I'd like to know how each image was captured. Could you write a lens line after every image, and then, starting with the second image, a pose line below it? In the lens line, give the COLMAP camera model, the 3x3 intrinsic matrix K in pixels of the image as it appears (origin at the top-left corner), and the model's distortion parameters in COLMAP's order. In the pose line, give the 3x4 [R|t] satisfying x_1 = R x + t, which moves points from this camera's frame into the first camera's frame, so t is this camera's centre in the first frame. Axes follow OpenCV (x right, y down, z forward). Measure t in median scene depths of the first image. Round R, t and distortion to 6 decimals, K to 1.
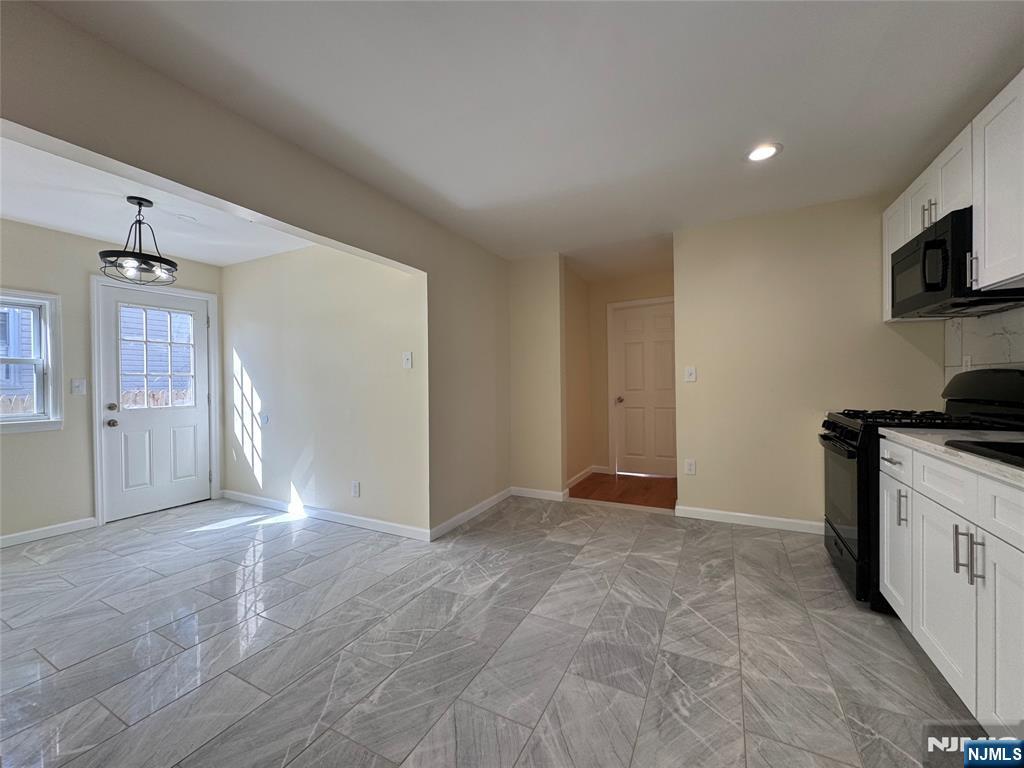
lens RADIAL K [[408.2, 0, 512.0], [0, 408.2, 382.8], [0, 0, 1]] dist [-0.004322, 0.000392]
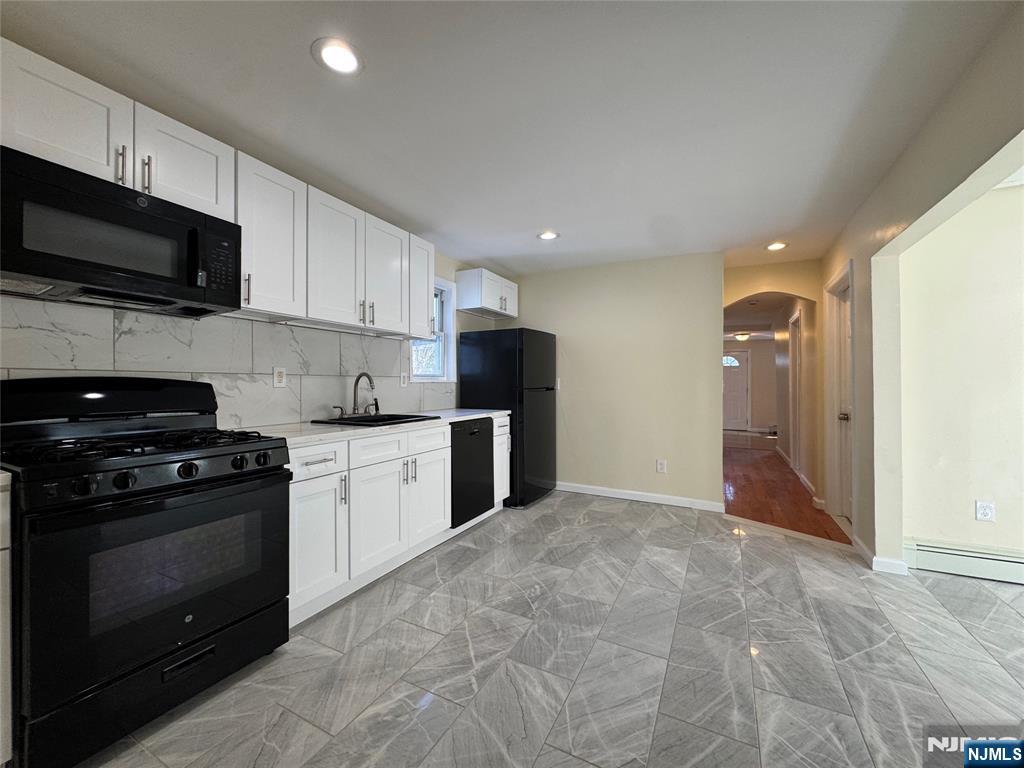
lens RADIAL K [[408.2, 0, 511.1], [0, 408.2, 384.3], [0, 0, 1]] dist [-0.004322, 0.000392]
pose [[-0.999915, 0.012480, 0.003714, 0.249621], [0.012497, 0.999912, 0.004553, -0.009964], [-0.003657, 0.004599, -0.999983, 1.290603]]
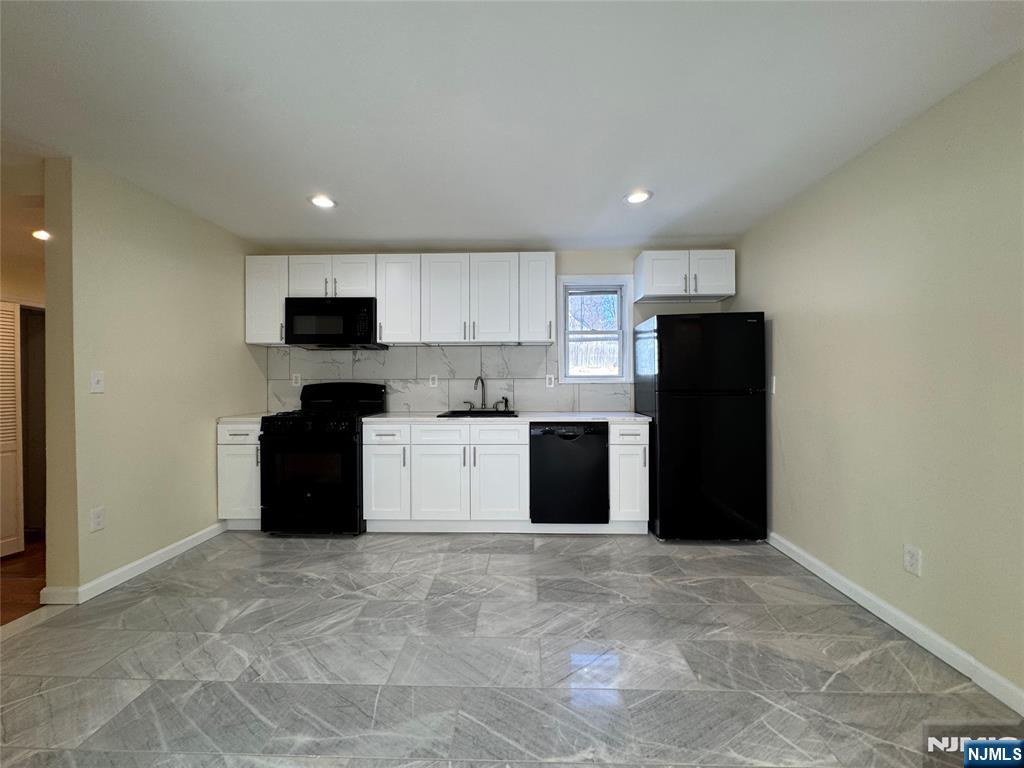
lens RADIAL K [[408.2, 0, 511.7], [0, 408.2, 383.3], [0, 0, 1]] dist [-0.004322, 0.000392]
pose [[-0.433204, 0.011820, 0.901218, -0.546715], [0.011494, 0.999905, -0.007589, -0.006463], [-0.901222, 0.007071, -0.433299, 0.783046]]
